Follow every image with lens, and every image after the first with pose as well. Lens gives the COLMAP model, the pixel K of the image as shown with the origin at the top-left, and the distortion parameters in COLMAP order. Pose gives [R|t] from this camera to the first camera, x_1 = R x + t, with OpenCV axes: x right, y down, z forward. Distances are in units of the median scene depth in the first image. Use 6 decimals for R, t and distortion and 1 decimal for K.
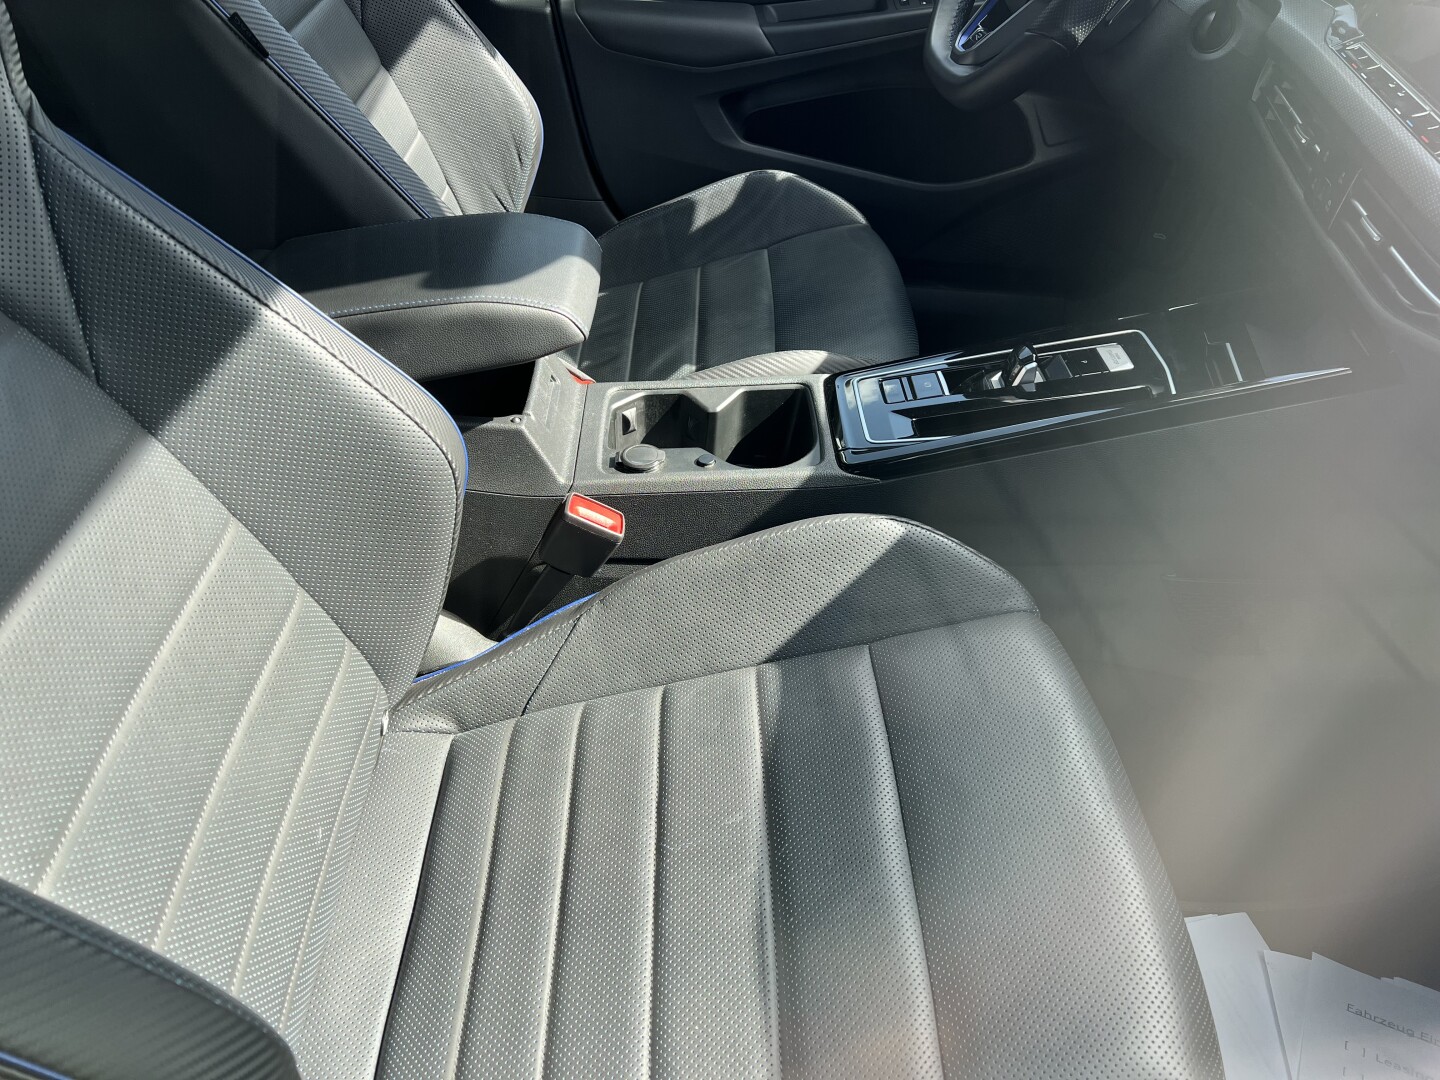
lens RADIAL K [[1092.5, 0, 722.5], [0, 1092.5, 551.3], [0, 0, 1]] dist [0.051973, -0.061088]
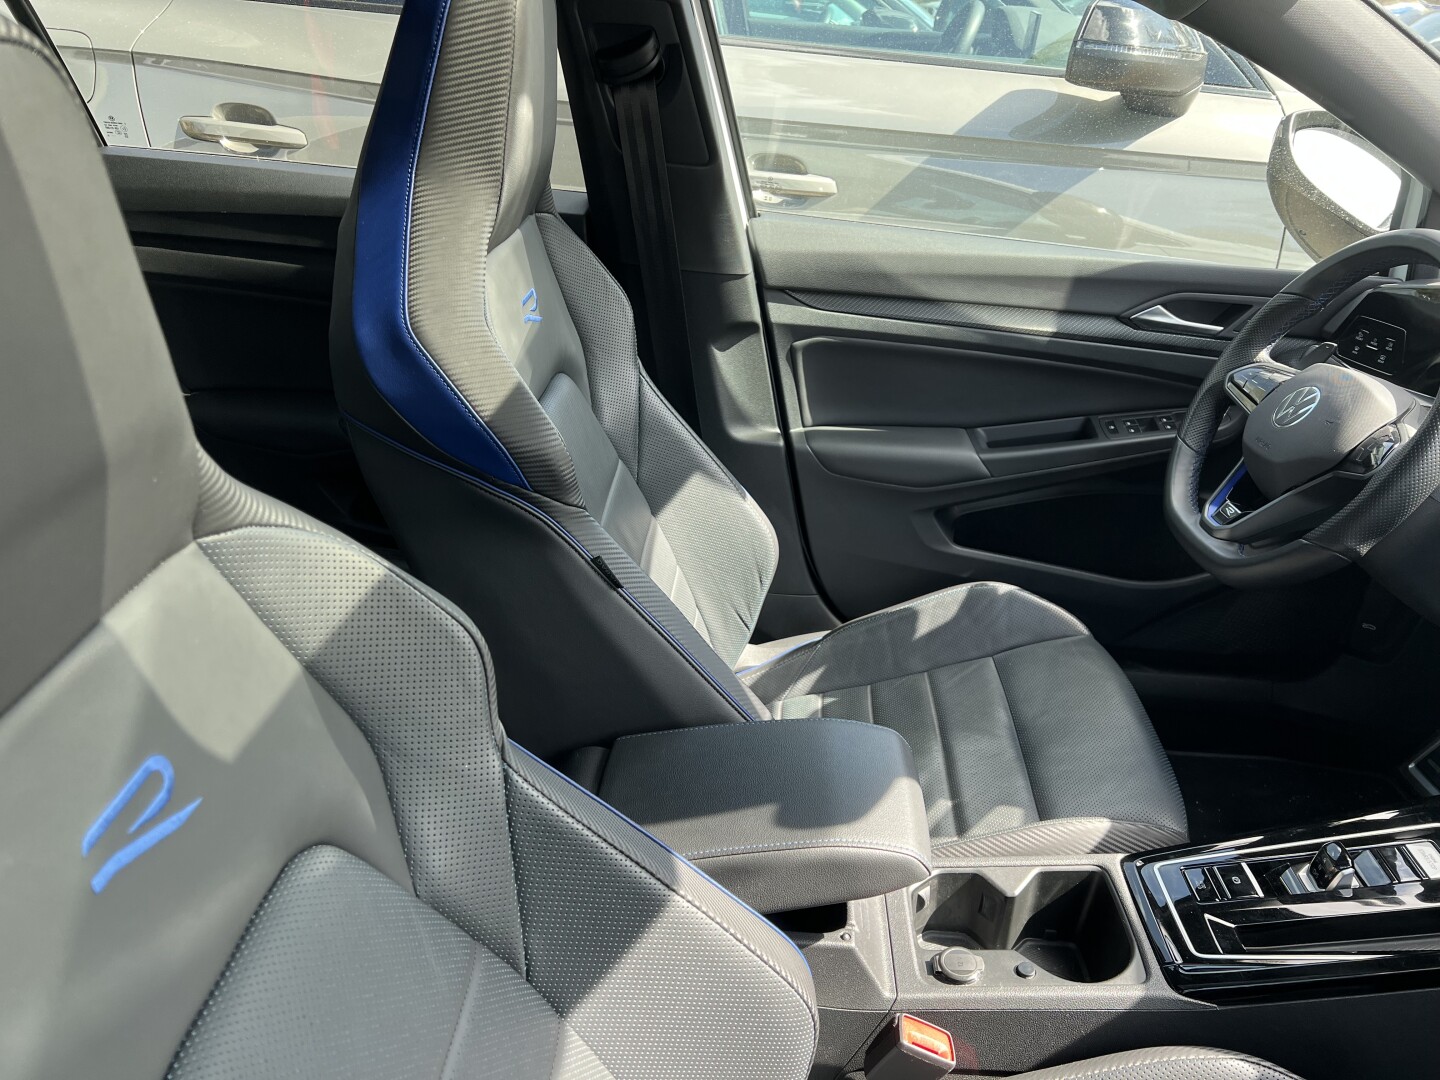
lens RADIAL K [[1092.5, 0, 717.4], [0, 1092.5, 547.2], [0, 0, 1]] dist [0.051973, -0.061088]
pose [[0.997659, -0.001430, -0.068372, -0.223129], [-0.012565, 0.978928, -0.203817, -0.248237], [0.067223, 0.204199, 0.976619, -0.077219]]
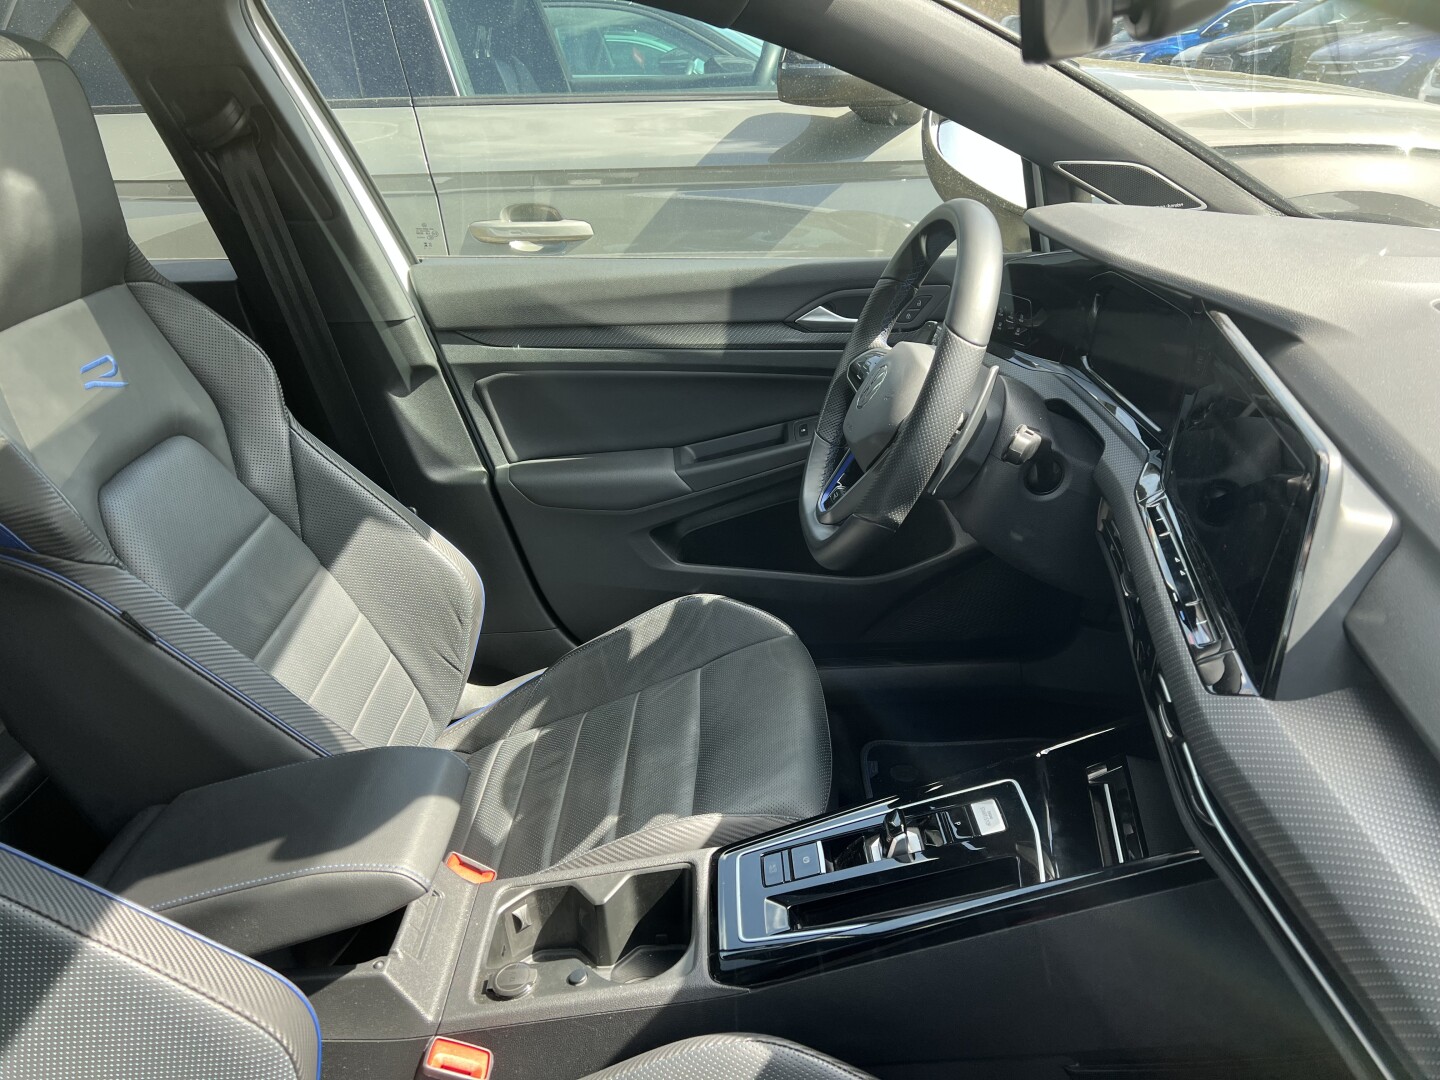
lens RADIAL K [[1092.5, 0, 732.0], [0, 1092.5, 543.1], [0, 0, 1]] dist [0.051973, -0.061088]
pose [[0.990744, -0.119589, -0.064232, 0.229031], [0.099805, 0.962444, -0.252468, -0.192096], [0.092012, 0.243721, 0.965471, -0.038653]]
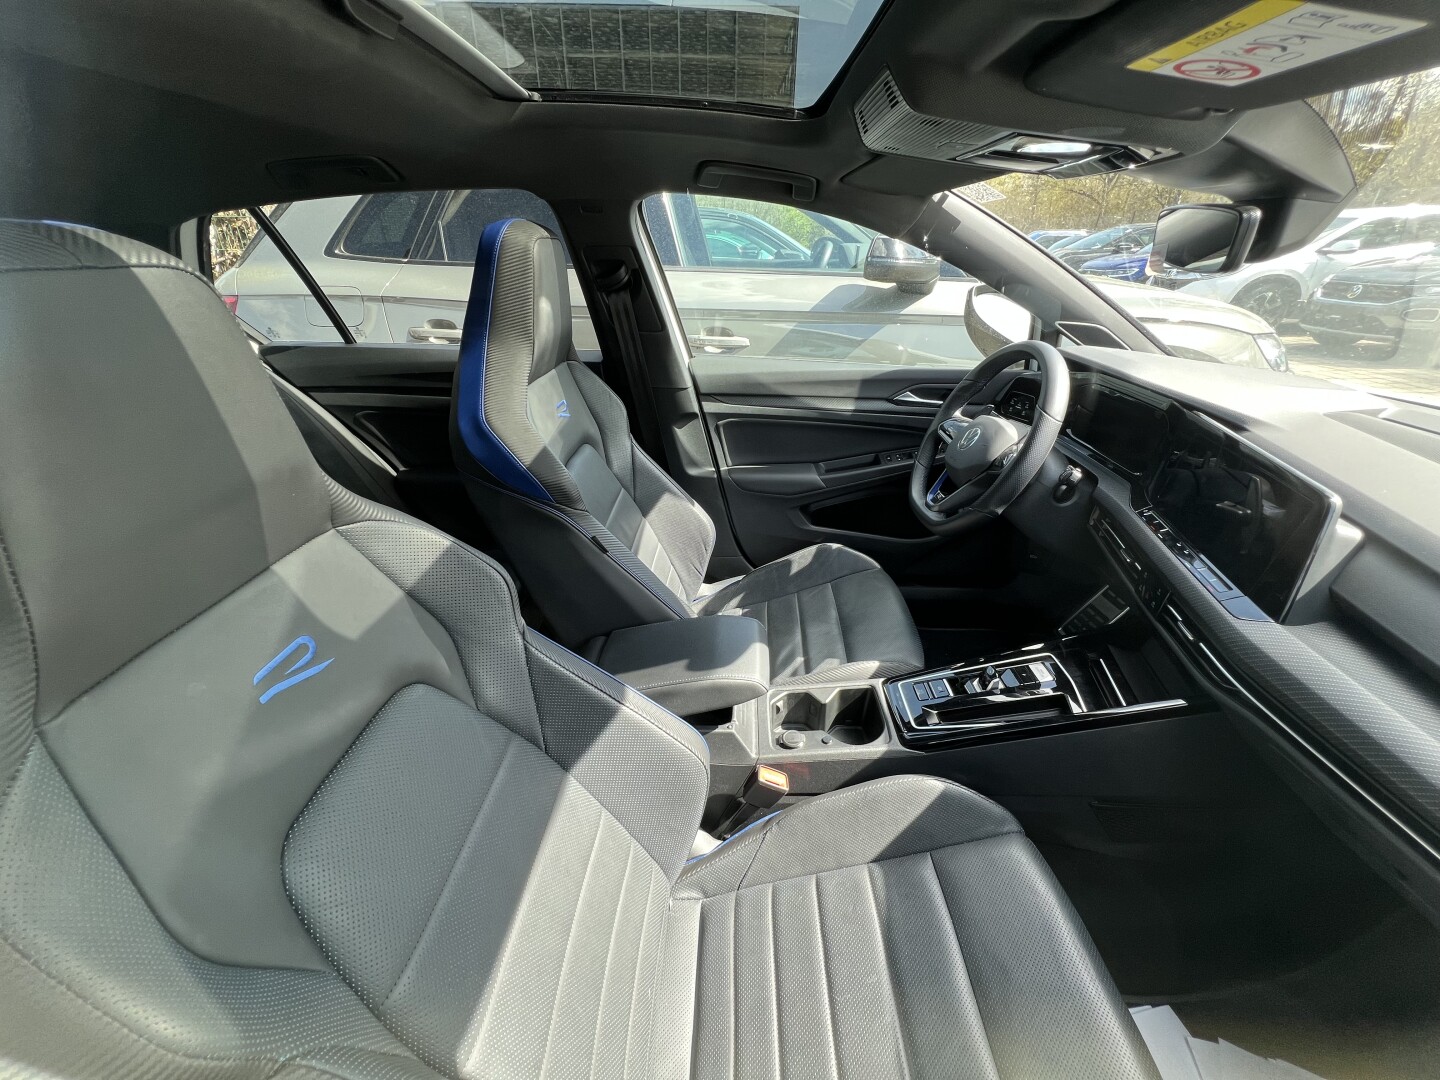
lens RADIAL K [[579.2, 0, 716.2], [0, 579.2, 545.4], [0, 0, 1]] dist [-0.001972, 0.000972]
pose [[0.994159, -0.054354, -0.093242, -0.093419], [0.034986, 0.979578, -0.197996, -0.218484], [0.102100, 0.193577, 0.975758, -0.065961]]
